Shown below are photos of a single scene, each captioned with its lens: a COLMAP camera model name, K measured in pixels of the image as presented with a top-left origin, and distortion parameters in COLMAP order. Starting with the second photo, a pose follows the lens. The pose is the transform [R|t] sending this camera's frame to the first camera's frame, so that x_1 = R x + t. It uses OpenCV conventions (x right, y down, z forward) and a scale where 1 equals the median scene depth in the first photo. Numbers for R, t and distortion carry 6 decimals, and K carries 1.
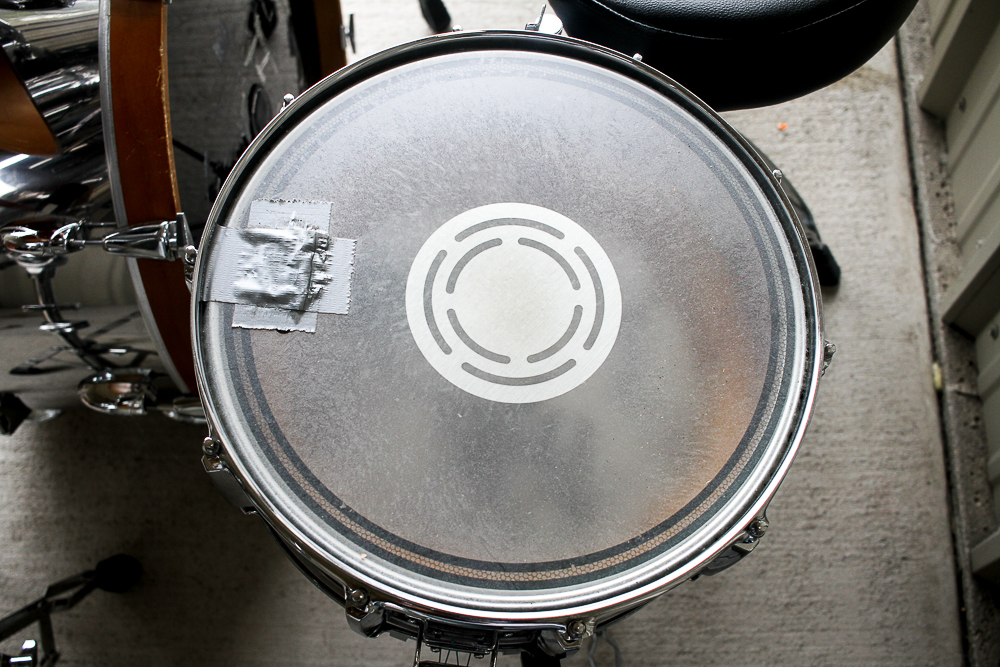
lens RADIAL K [[1116.6, 0, 500.0], [0, 1116.6, 333.5], [0, 0, 1]] dist [-0.123890, 0.117296]
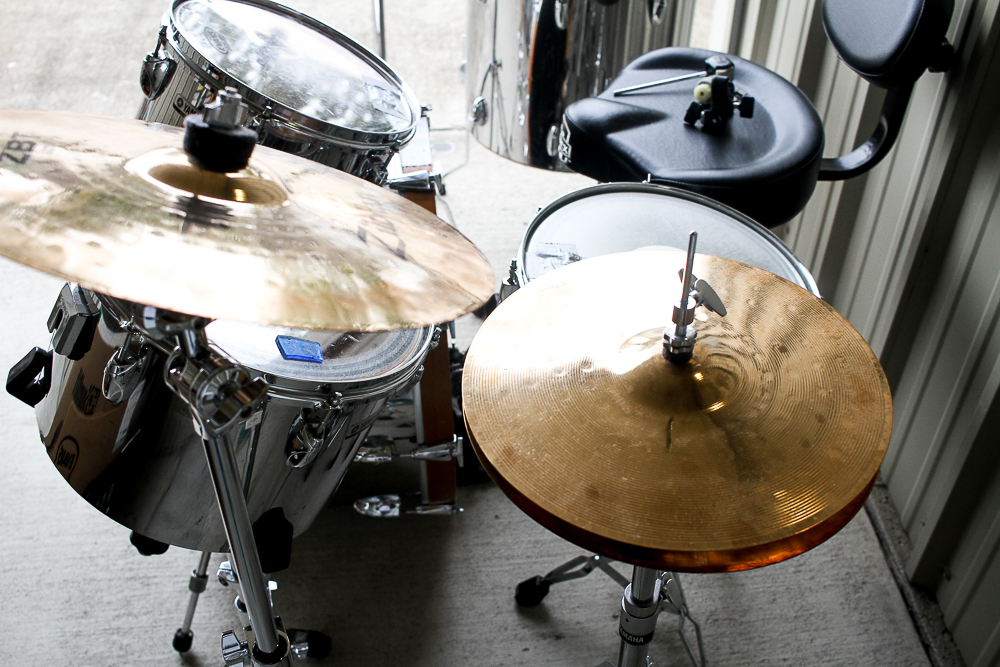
lens RADIAL K [[1116.6, 0, 500.0], [0, 1116.6, 333.5], [0, 0, 1]] dist [-0.123890, 0.117296]
pose [[0.986712, -0.036419, 0.158342, -0.336347], [0.100683, 0.901939, -0.419962, 0.476044], [-0.127520, 0.430324, 0.893622, -0.401657]]
